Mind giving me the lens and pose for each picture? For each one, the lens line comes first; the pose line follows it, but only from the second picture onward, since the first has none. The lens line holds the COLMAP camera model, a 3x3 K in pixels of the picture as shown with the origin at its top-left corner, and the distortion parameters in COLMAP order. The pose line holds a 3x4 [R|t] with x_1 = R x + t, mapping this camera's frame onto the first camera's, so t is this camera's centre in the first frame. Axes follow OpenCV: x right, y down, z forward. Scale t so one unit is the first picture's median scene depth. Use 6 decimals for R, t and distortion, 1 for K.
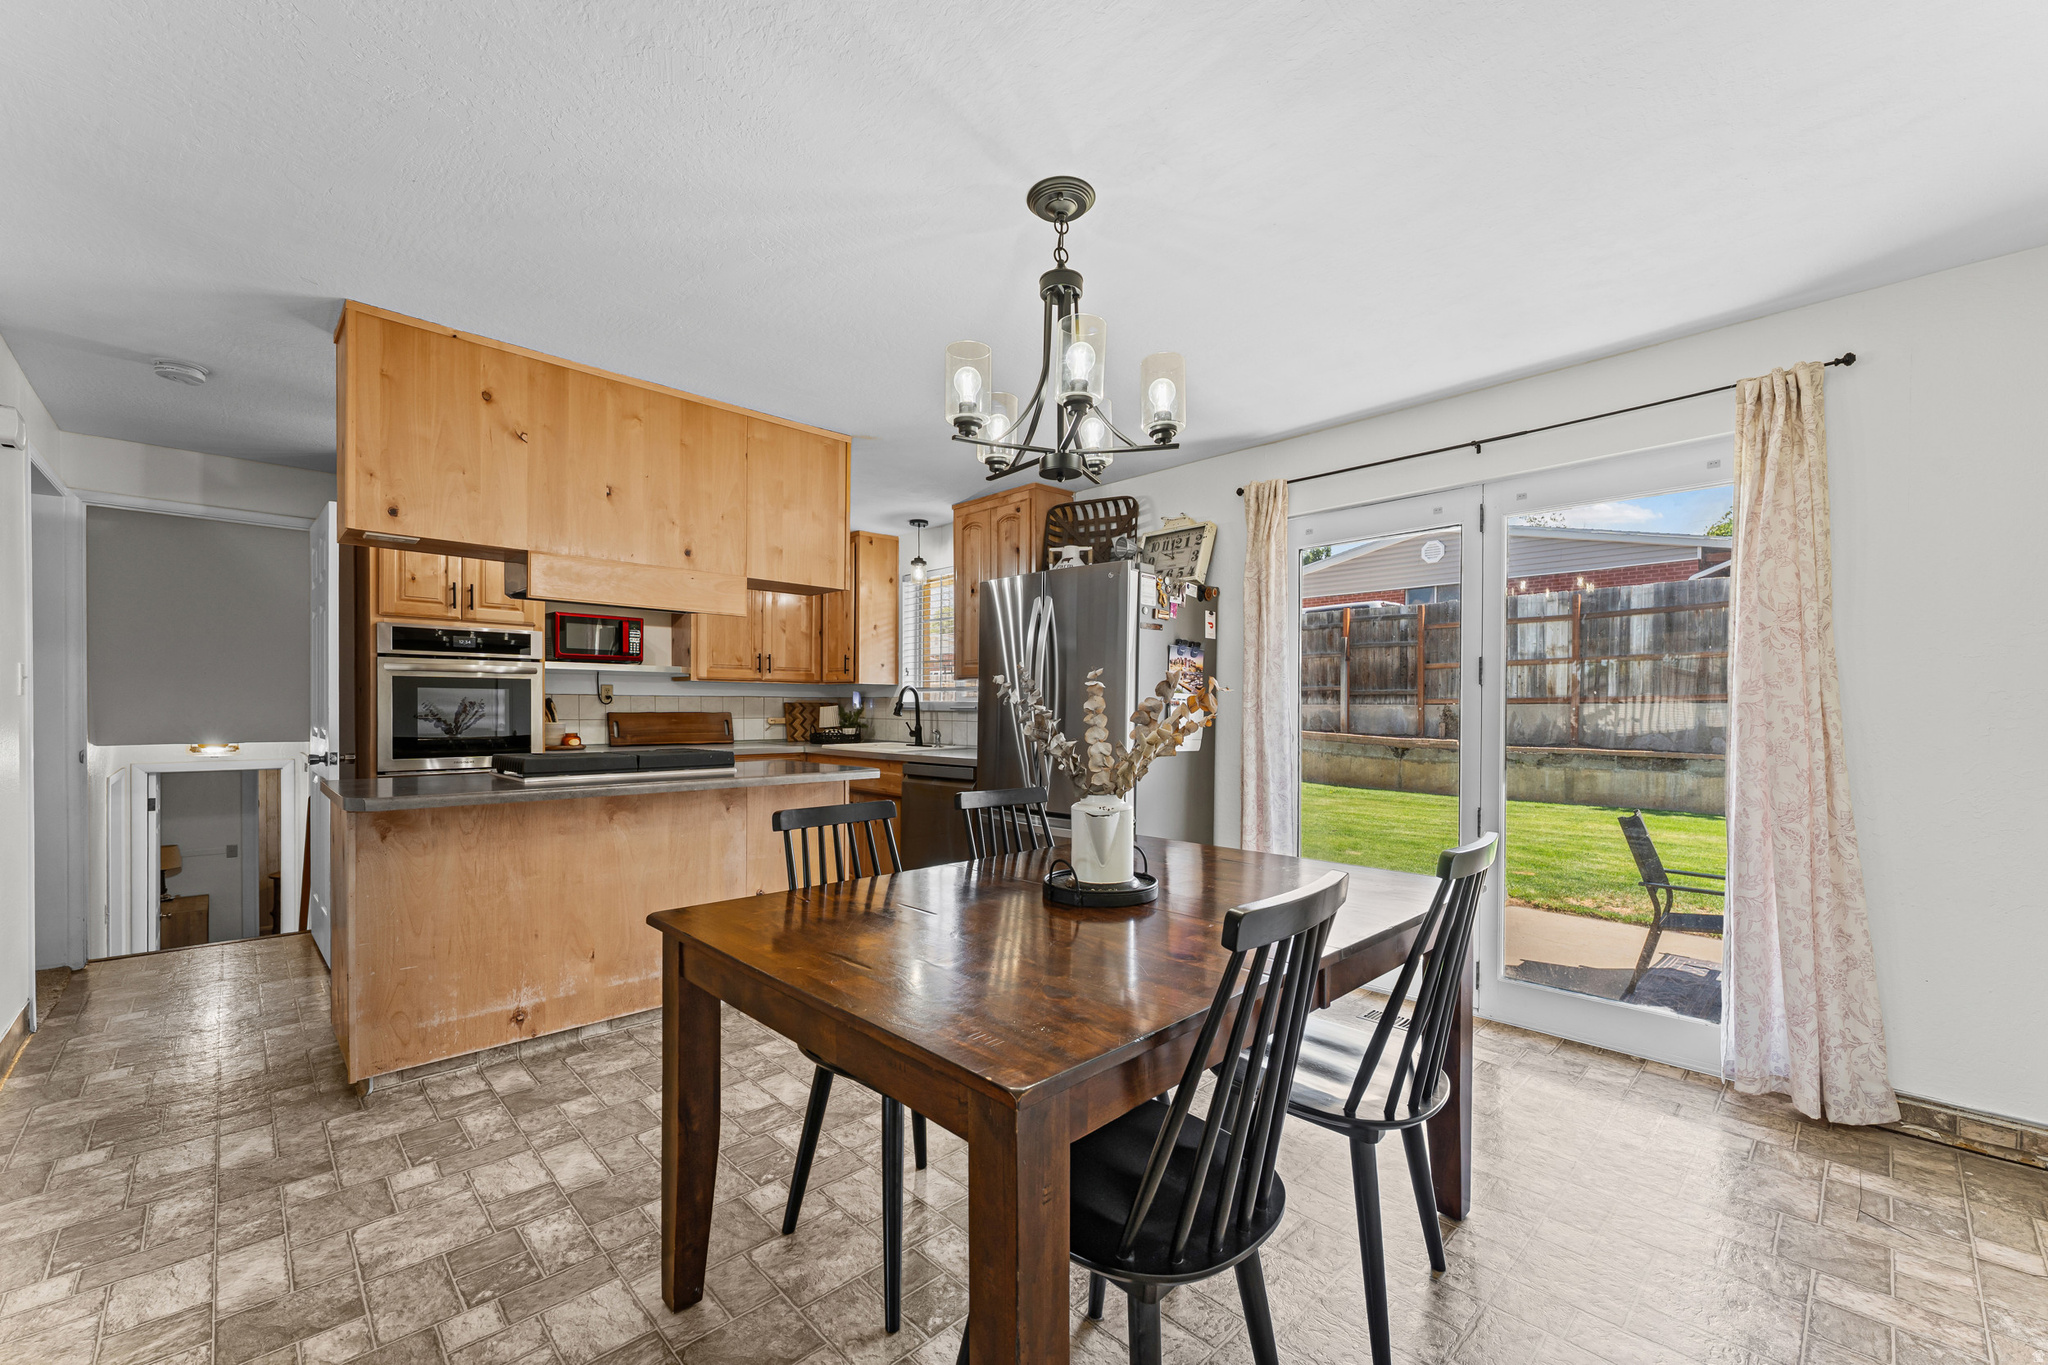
lens RADIAL K [[815.2, 0, 1008.0], [0, 815.2, 714.6], [0, 0, 1]] dist [-0.002840, 0.000420]
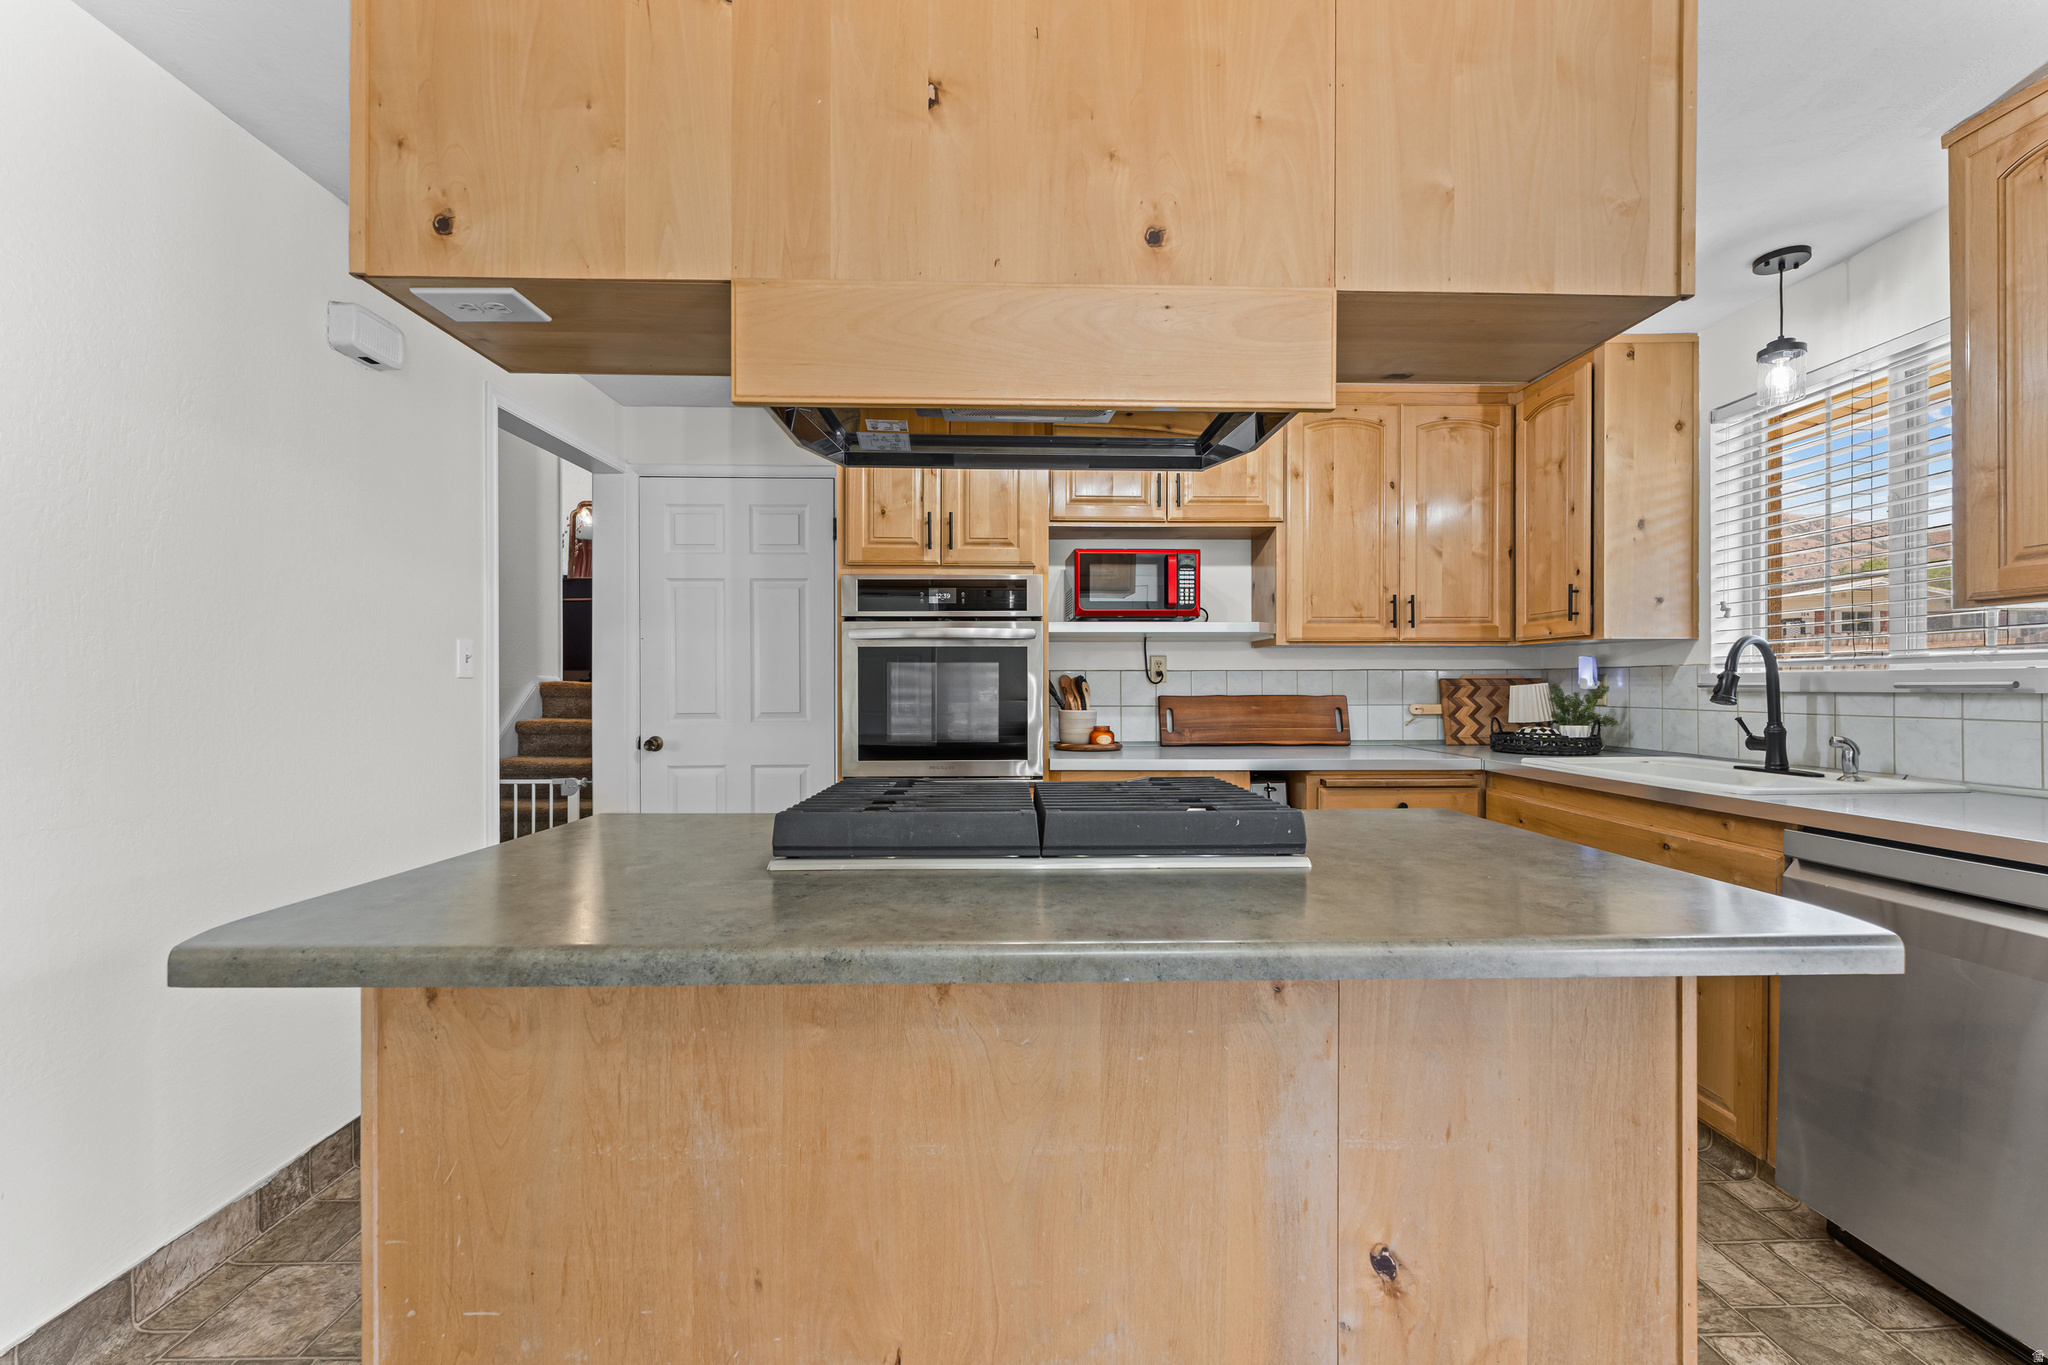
lens RADIAL K [[815.2, 0, 1014.7], [0, 815.2, 689.1], [0, 0, 1]] dist [-0.002840, 0.000420]
pose [[0.736853, -0.004223, -0.676039, -0.123322], [-0.001338, 0.999969, -0.007706, -0.003146], [0.676051, 0.006583, 0.736825, 0.428399]]
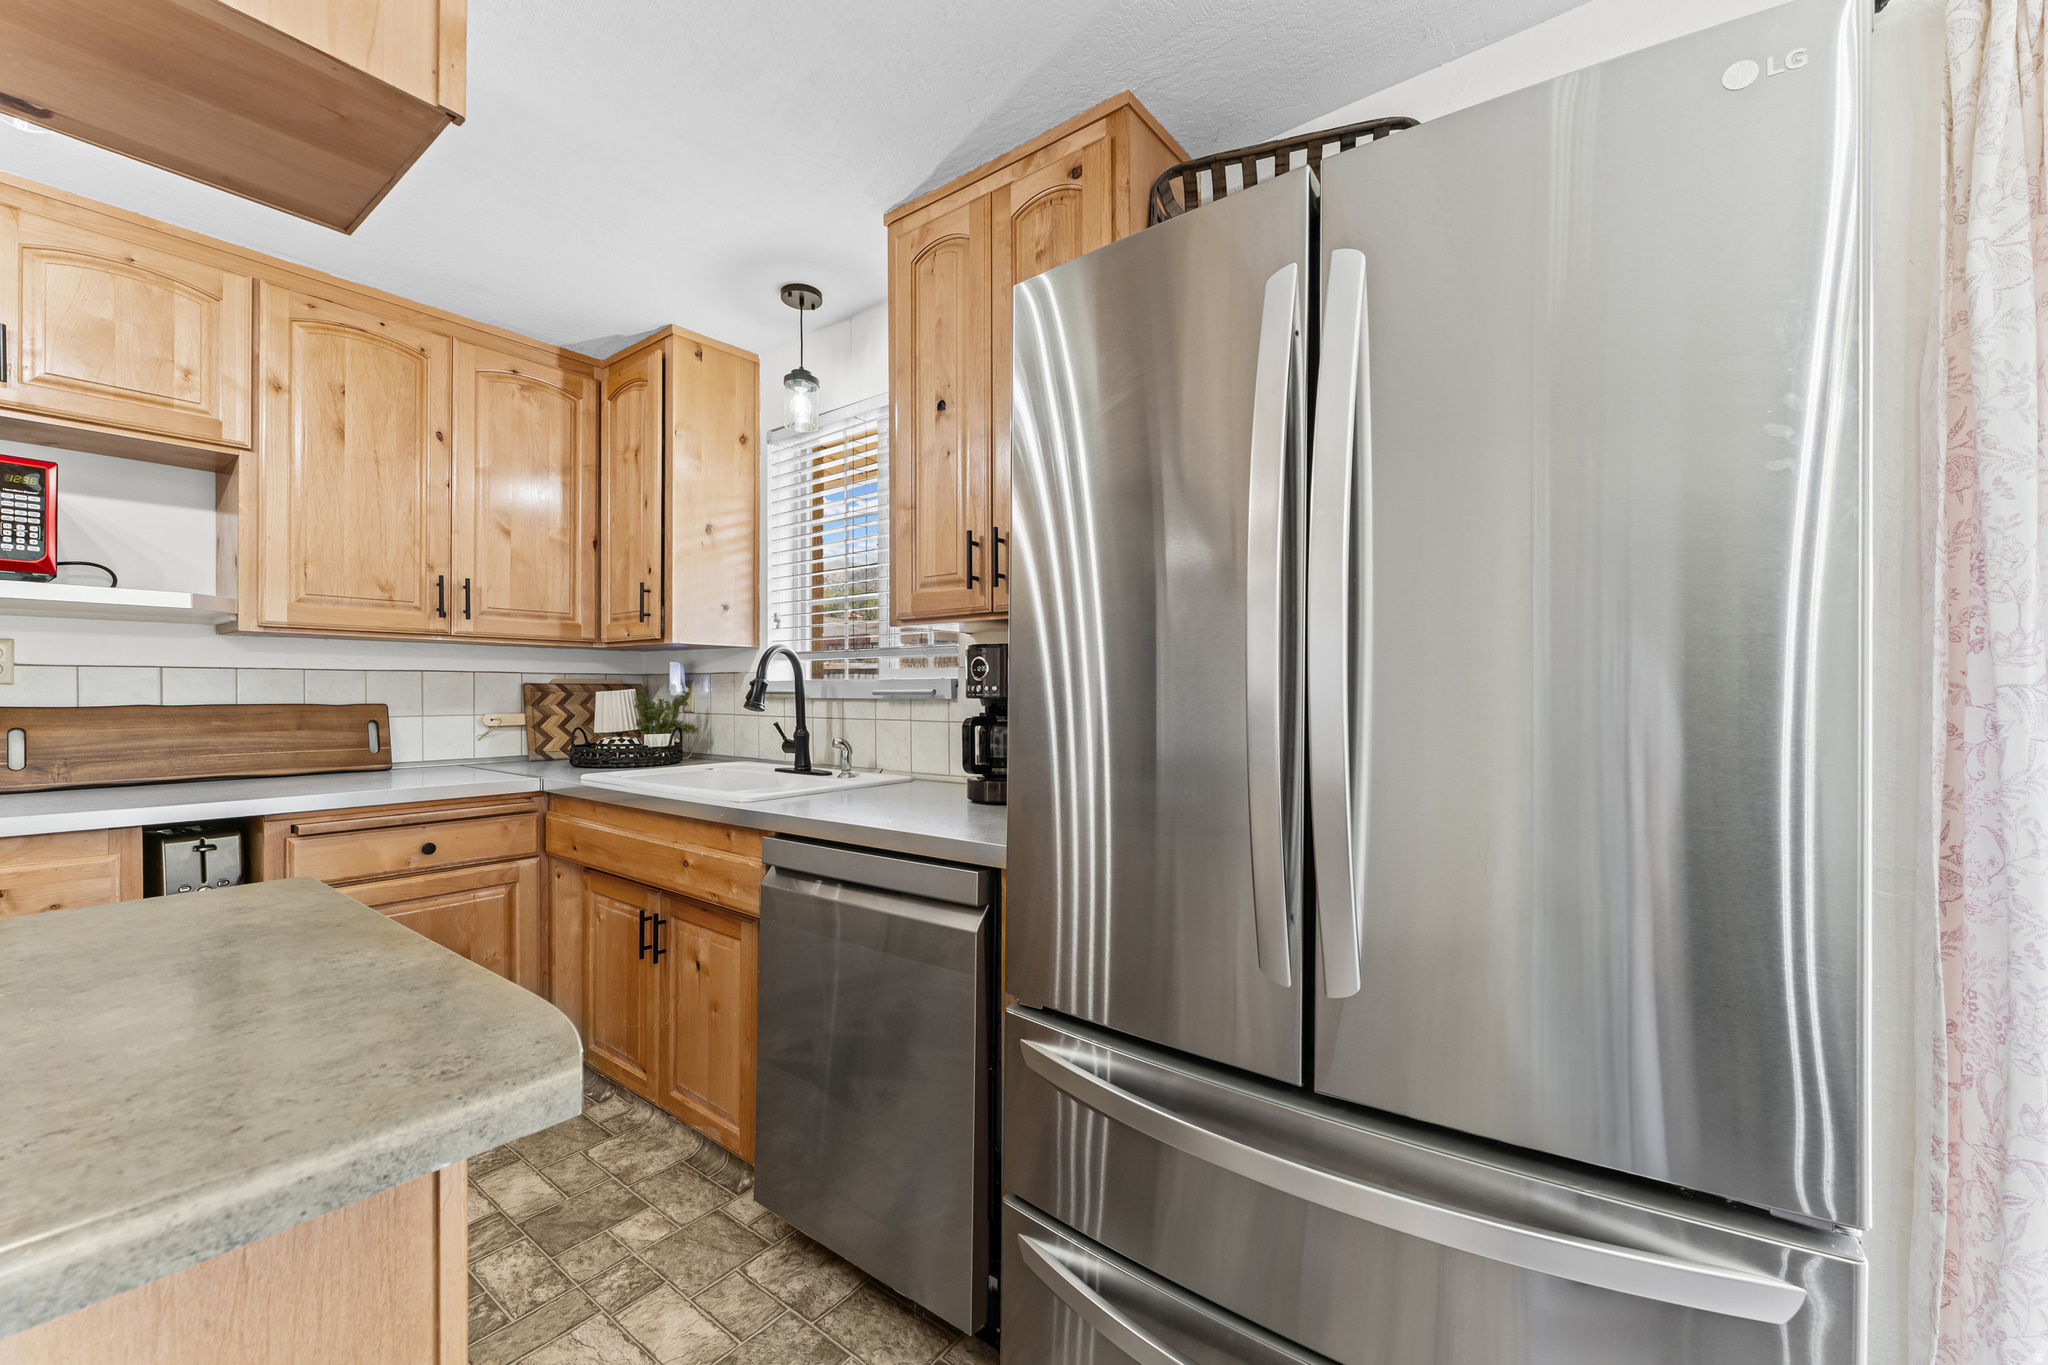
lens RADIAL K [[815.2, 0, 1022.7], [0, 815.2, 693.6], [0, 0, 1]] dist [-0.002840, 0.000420]
pose [[0.987546, -0.003812, 0.157283, -0.061105], [0.005180, 0.999952, -0.008287, -0.003684], [-0.157244, 0.008999, 0.987519, 0.547748]]
